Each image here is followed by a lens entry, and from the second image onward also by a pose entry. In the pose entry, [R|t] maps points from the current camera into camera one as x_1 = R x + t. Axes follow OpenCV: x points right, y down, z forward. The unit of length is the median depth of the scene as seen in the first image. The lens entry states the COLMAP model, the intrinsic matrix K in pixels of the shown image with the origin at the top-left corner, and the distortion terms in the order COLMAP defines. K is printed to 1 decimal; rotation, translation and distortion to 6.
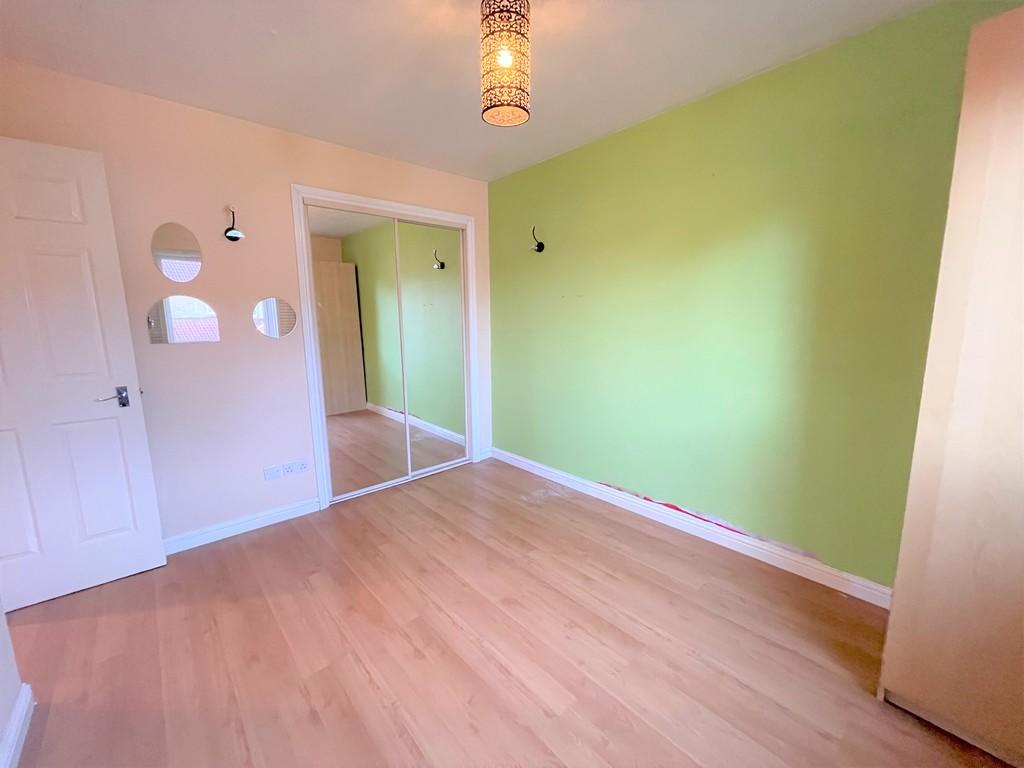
lens RADIAL K [[414.0, 0, 509.7], [0, 414.0, 384.0], [0, 0, 1]] dist [0.012879, -0.000108]
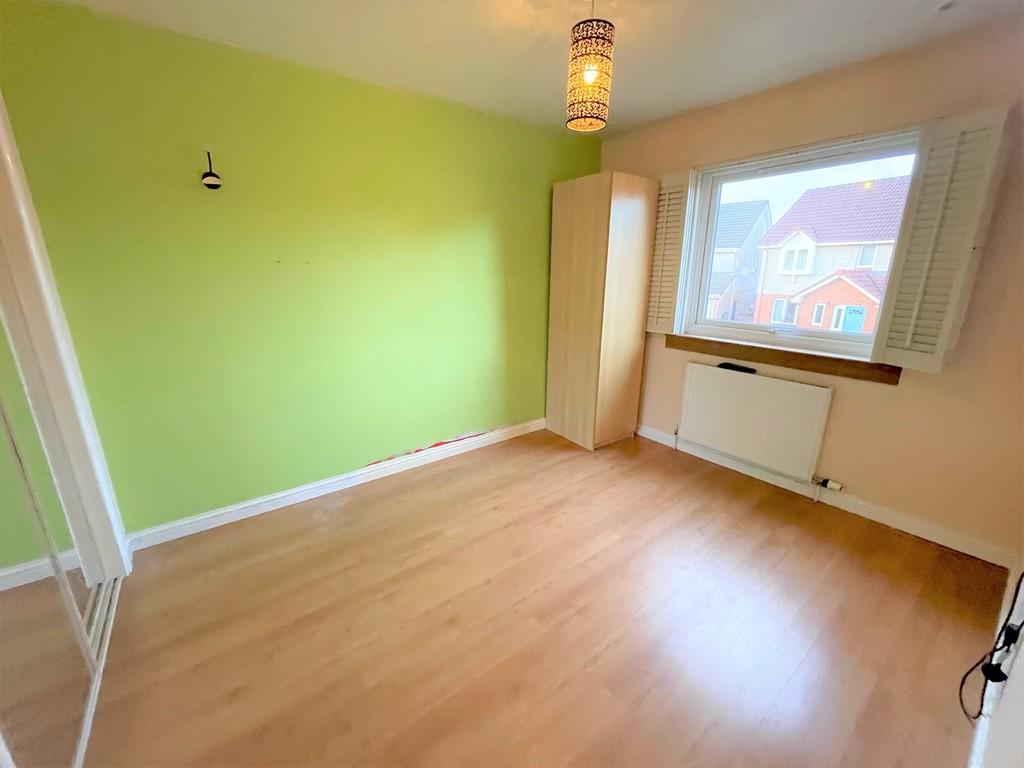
lens RADIAL K [[414.0, 0, 509.7], [0, 414.0, 384.0], [0, 0, 1]] dist [0.012879, -0.000108]
pose [[0.082265, -0.258761, 0.962432, -0.788930], [0.157962, 0.956883, 0.243767, -0.153021], [-0.984012, 0.131975, 0.119592, 0.679926]]
